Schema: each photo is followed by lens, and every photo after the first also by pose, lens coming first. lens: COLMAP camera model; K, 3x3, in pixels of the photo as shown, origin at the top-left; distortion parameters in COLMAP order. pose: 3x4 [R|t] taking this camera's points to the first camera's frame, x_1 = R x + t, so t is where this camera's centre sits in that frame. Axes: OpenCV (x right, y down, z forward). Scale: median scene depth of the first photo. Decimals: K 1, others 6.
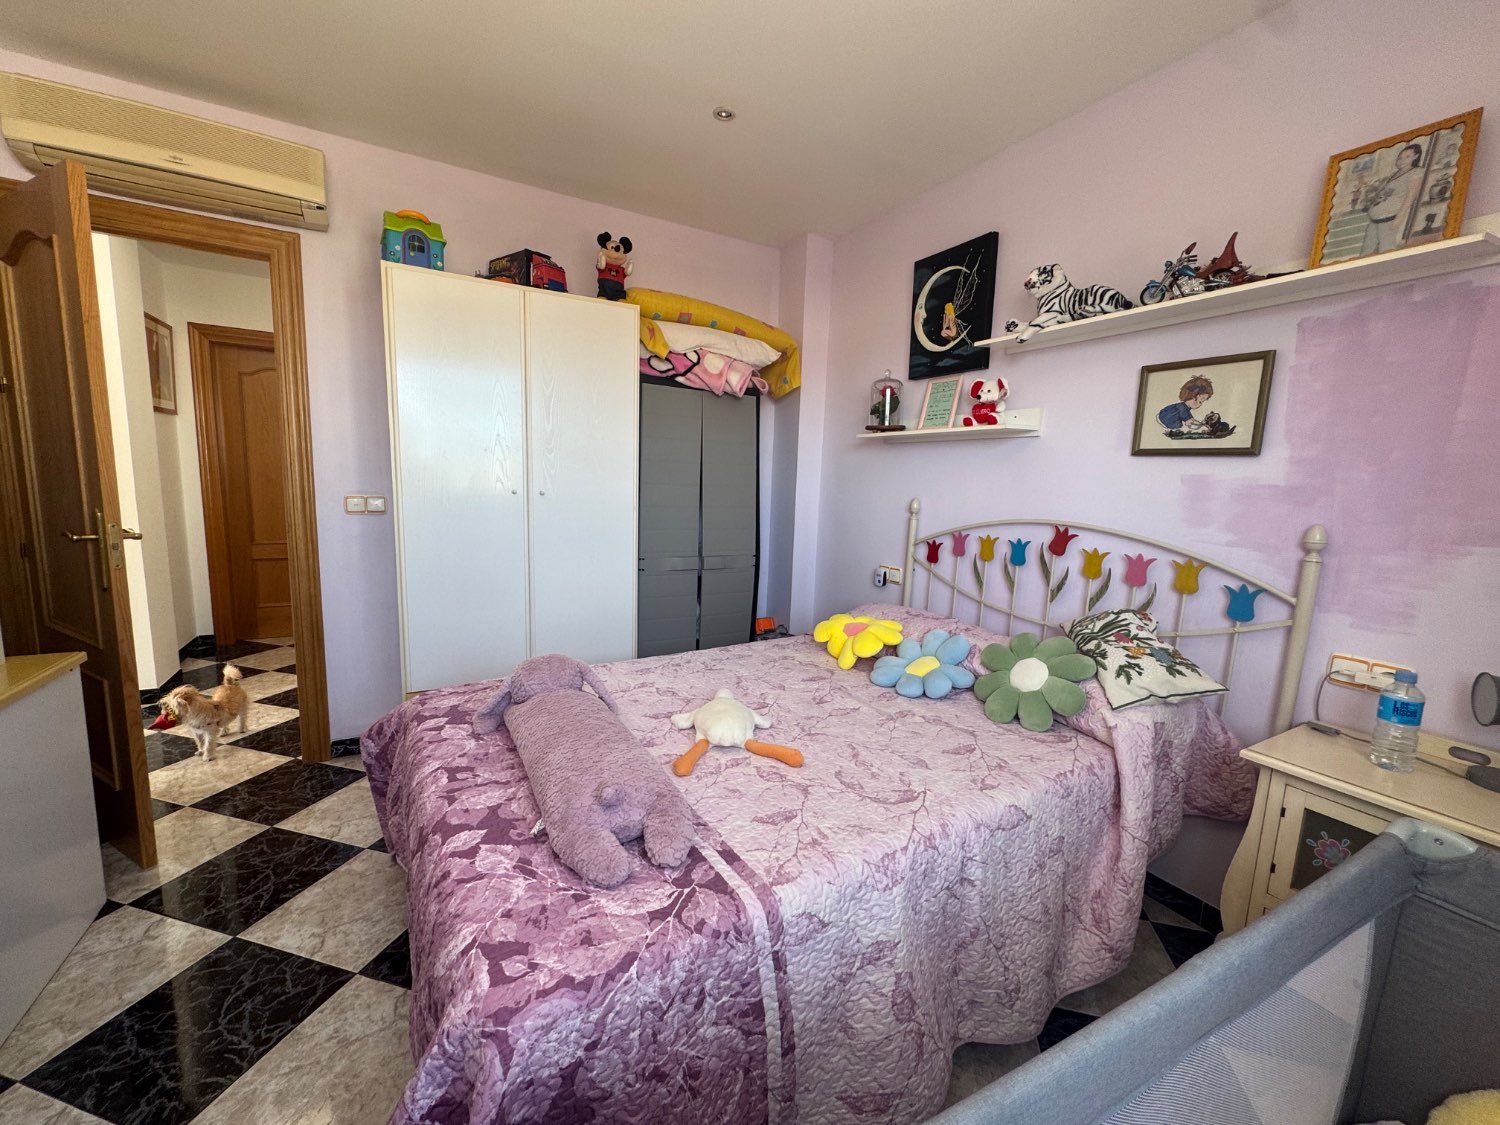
lens RADIAL K [[596.7, 0, 746.3], [0, 596.7, 559.6], [0, 0, 1]] dist [-0.002606, 0.000339]
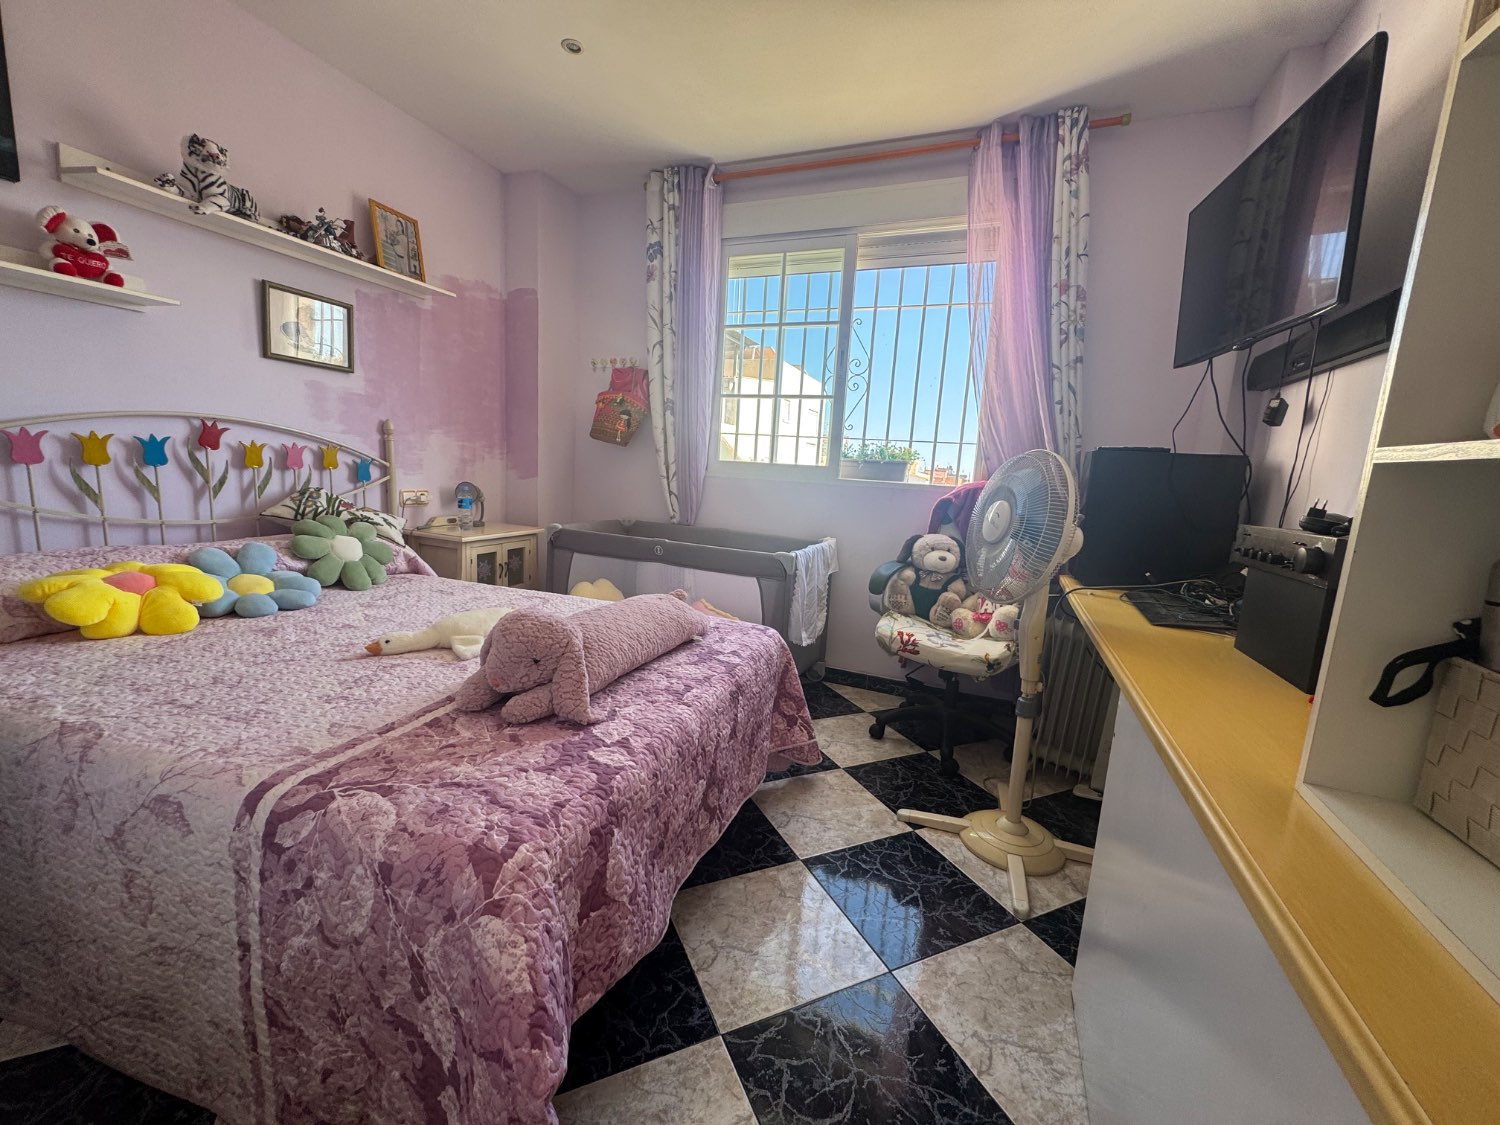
lens RADIAL K [[596.7, 0, 747.5], [0, 596.7, 565.8], [0, 0, 1]] dist [-0.002606, 0.000339]
pose [[-0.633159, -0.194054, 0.749302, -0.886095], [0.029286, 0.961363, 0.273720, -0.073527], [-0.773468, 0.195253, -0.603012, 1.038204]]
